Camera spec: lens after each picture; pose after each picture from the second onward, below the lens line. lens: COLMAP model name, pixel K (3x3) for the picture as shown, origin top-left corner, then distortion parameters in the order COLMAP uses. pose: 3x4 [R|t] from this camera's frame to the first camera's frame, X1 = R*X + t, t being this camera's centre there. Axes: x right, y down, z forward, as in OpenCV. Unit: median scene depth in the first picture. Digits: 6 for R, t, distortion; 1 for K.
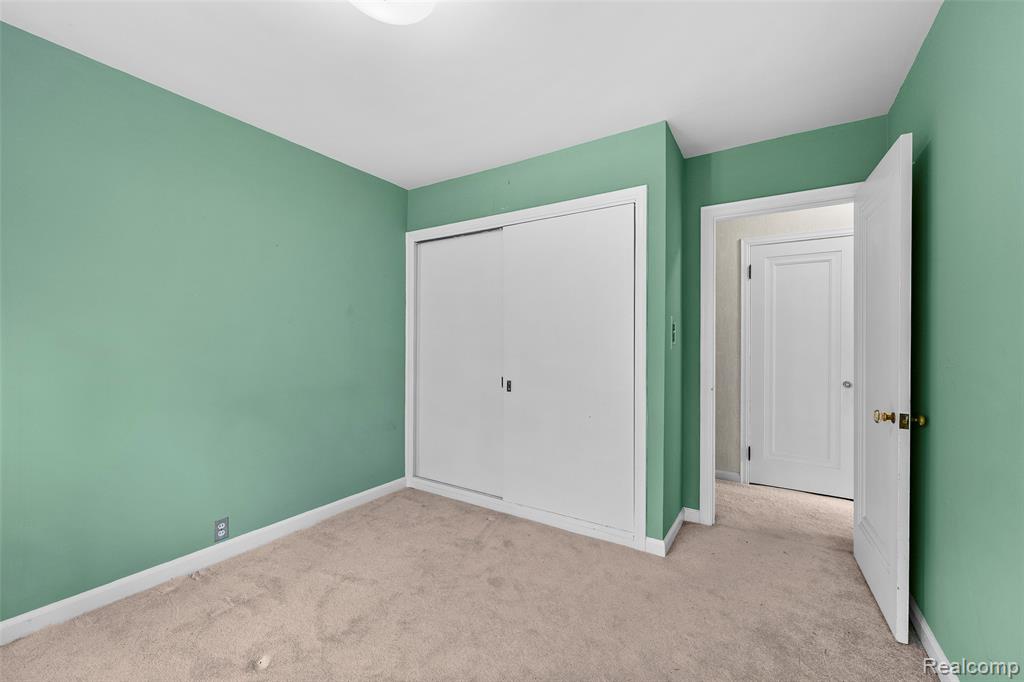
lens RADIAL K [[407.2, 0, 510.4], [0, 407.2, 345.6], [0, 0, 1]] dist [-0.001309, -0.000491]
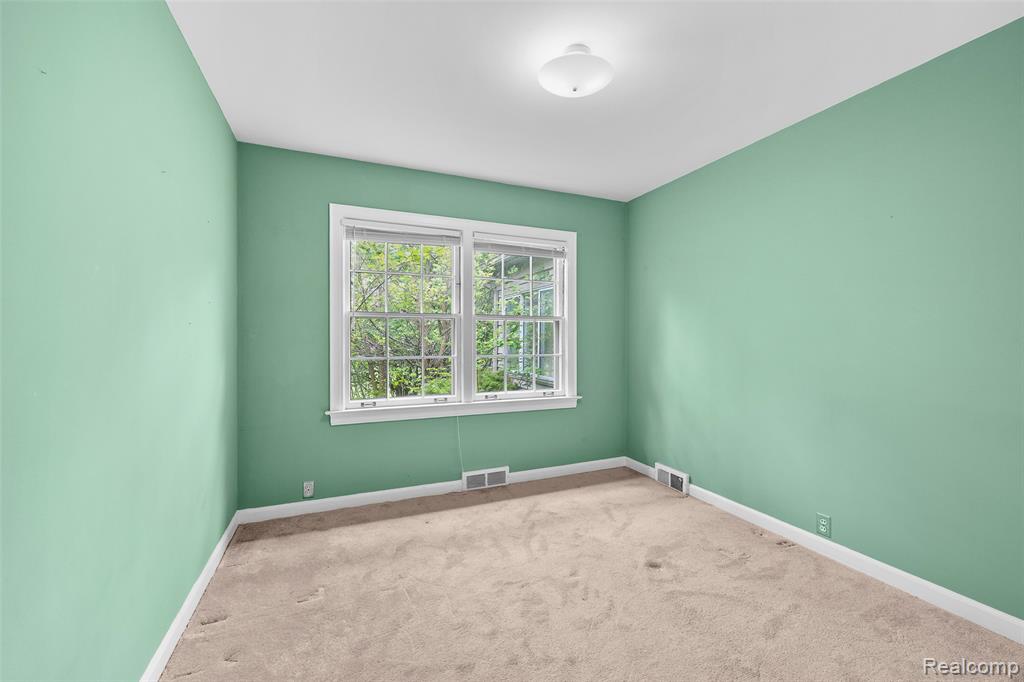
lens RADIAL K [[407.2, 0, 510.4], [0, 407.2, 345.6], [0, 0, 1]] dist [-0.001309, -0.000491]
pose [[-0.569188, 0.014374, -0.822082, 0.644980], [-0.002453, 0.999813, 0.019179, -0.014960], [0.822204, 0.012933, -0.569046, 1.069944]]
